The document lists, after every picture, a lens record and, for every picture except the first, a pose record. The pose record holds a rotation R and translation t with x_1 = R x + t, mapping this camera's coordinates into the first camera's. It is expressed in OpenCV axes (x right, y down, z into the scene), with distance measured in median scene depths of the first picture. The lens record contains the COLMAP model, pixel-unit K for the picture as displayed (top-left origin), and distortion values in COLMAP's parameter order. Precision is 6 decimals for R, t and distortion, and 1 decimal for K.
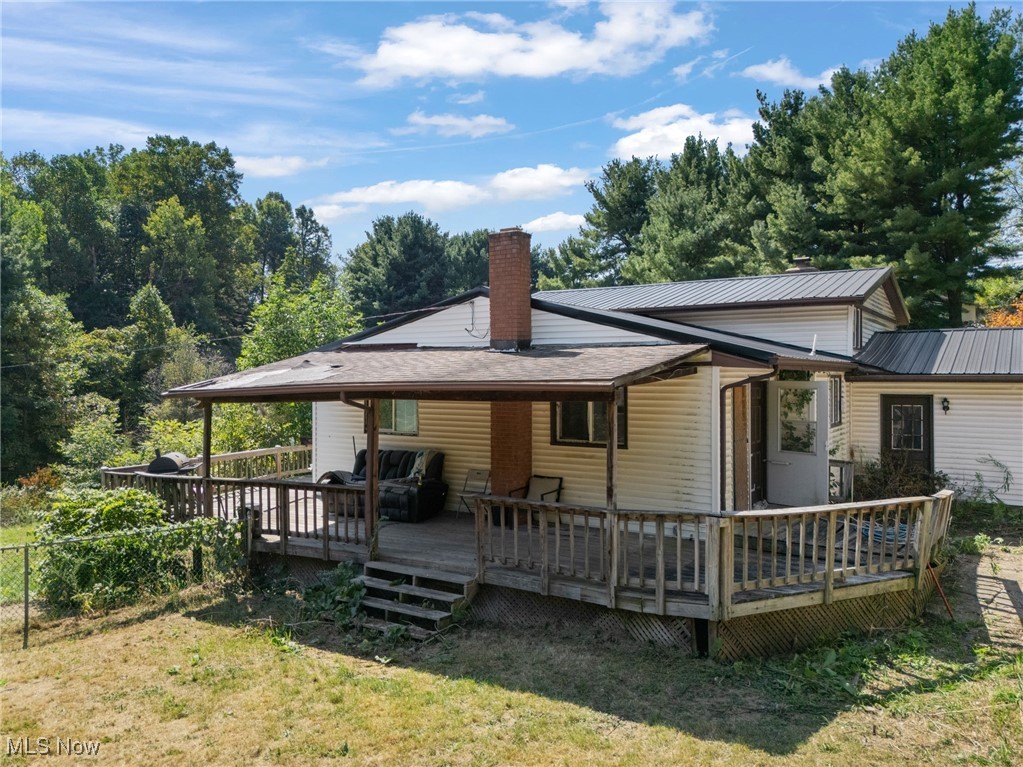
lens RADIAL K [[773.9, 0, 511.2], [0, 773.9, 387.3], [0, 0, 1]] dist [0.082423, -0.066688]
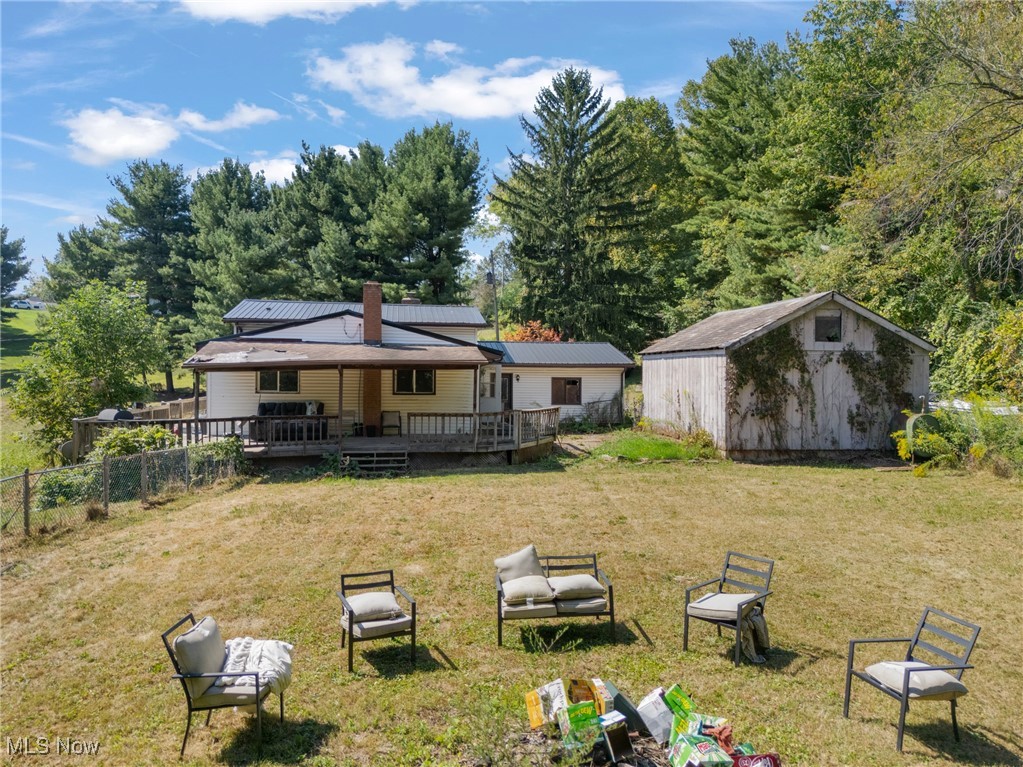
lens RADIAL K [[773.9, 0, 511.2], [0, 773.9, 387.3], [0, 0, 1]] dist [0.082423, -0.066688]
pose [[0.759309, -0.002498, 0.650725, -0.281878], [-0.000062, 0.999992, 0.003911, 0.013717], [-0.650730, -0.003010, 0.759303, -0.192661]]
